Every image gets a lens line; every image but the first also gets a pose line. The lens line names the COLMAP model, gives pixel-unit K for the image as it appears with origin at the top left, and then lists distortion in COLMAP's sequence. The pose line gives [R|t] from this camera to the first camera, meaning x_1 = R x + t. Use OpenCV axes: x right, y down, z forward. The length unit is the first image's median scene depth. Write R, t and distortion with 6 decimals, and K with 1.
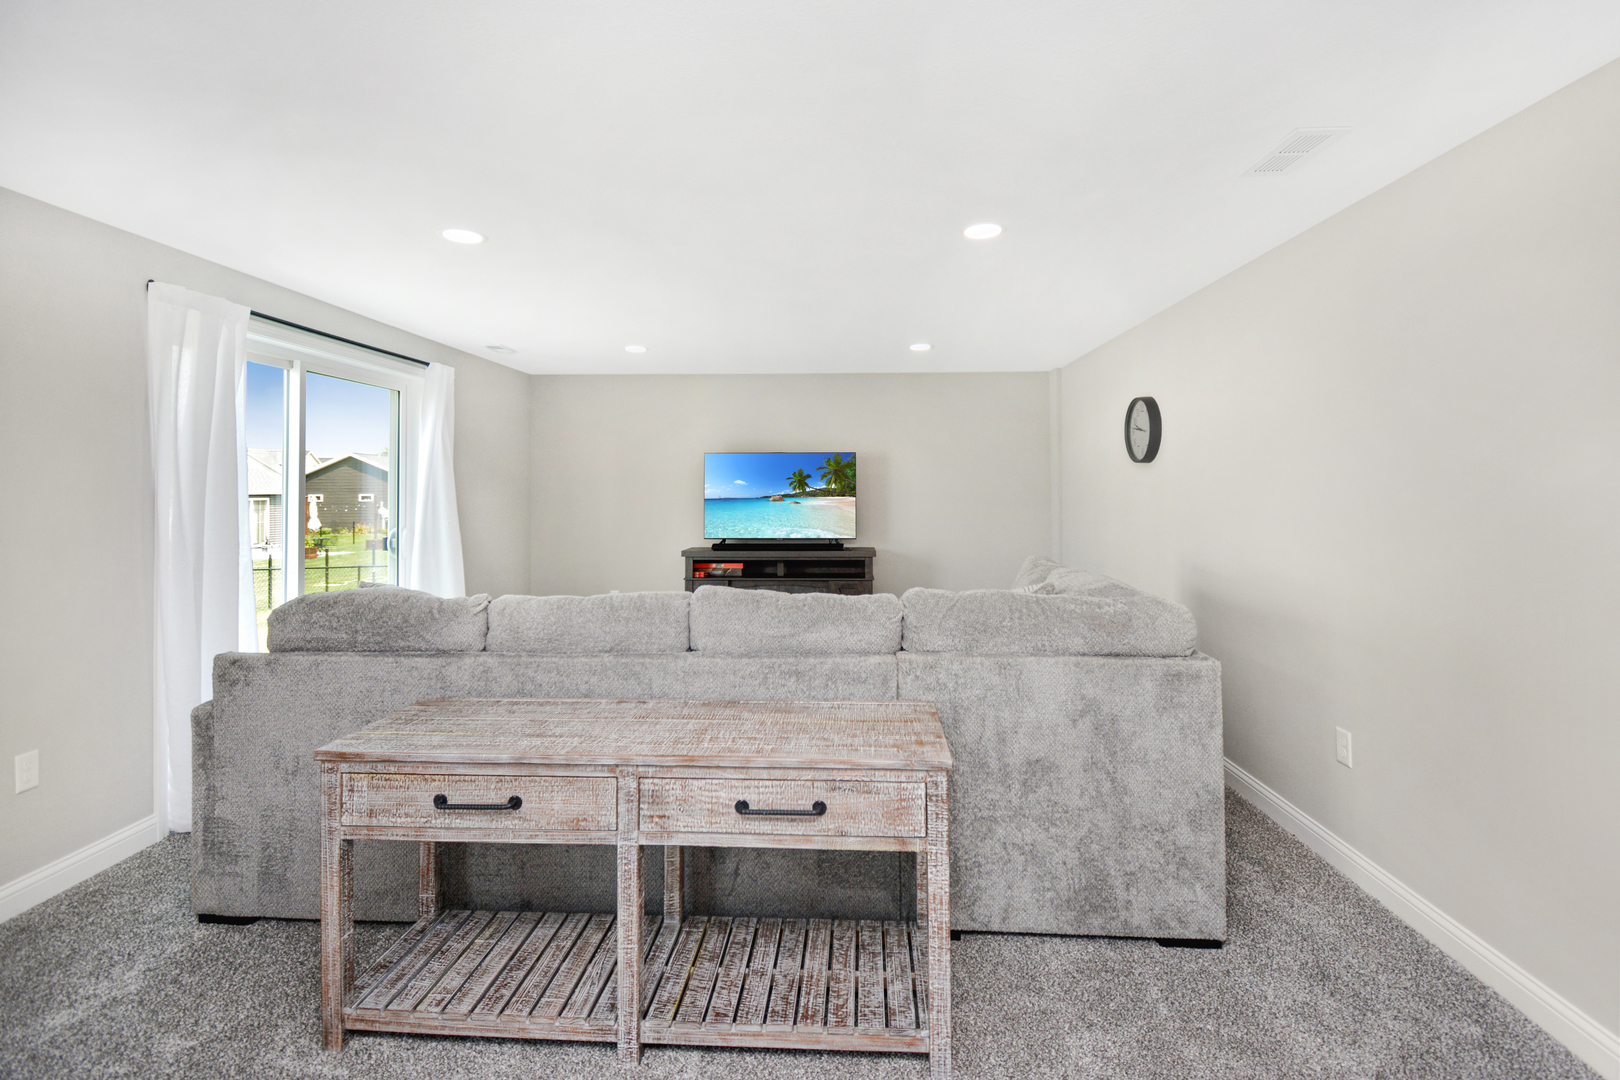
lens RADIAL K [[739.3, 0, 841.1], [0, 739.3, 476.2], [0, 0, 1]] dist [-0.002457, -0.000403]
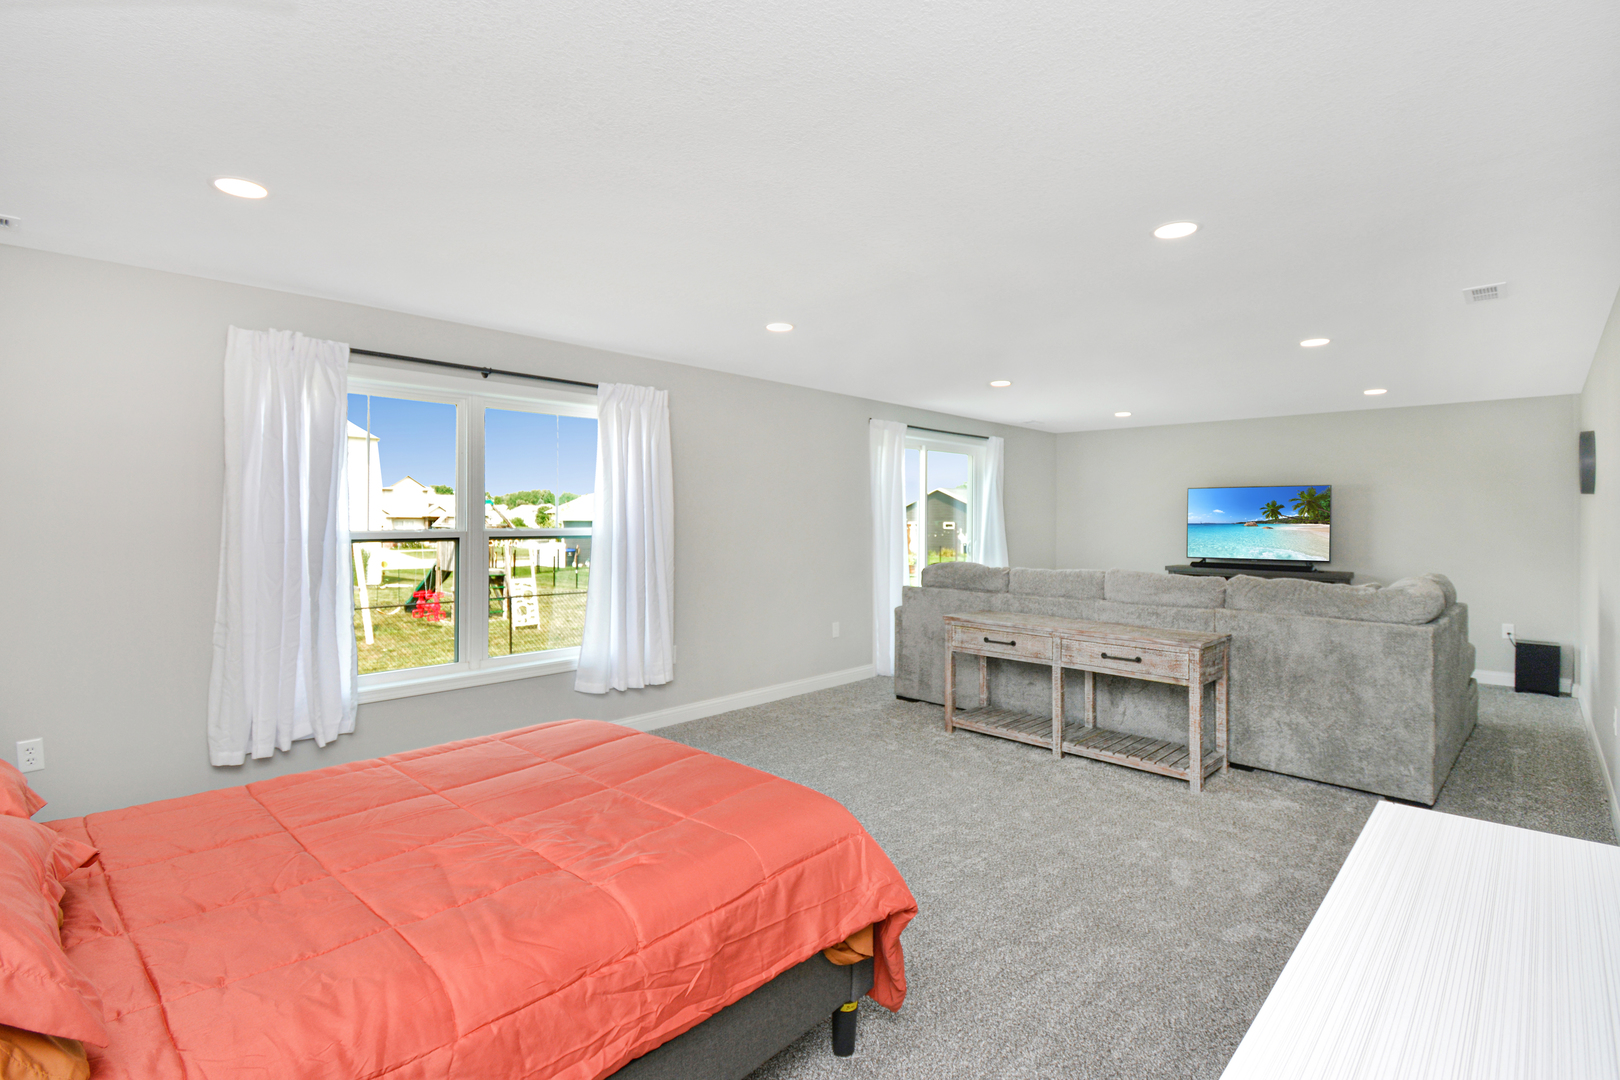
lens RADIAL K [[787.8, 0, 809.7], [0, 787.8, 511.6], [0, 0, 1]] dist [0.001027, -0.000175]
pose [[0.734607, 0.001217, -0.678492, 0.652614], [0.005692, 0.999952, 0.007956, -0.014112], [0.678469, -0.009707, 0.734565, -1.072396]]
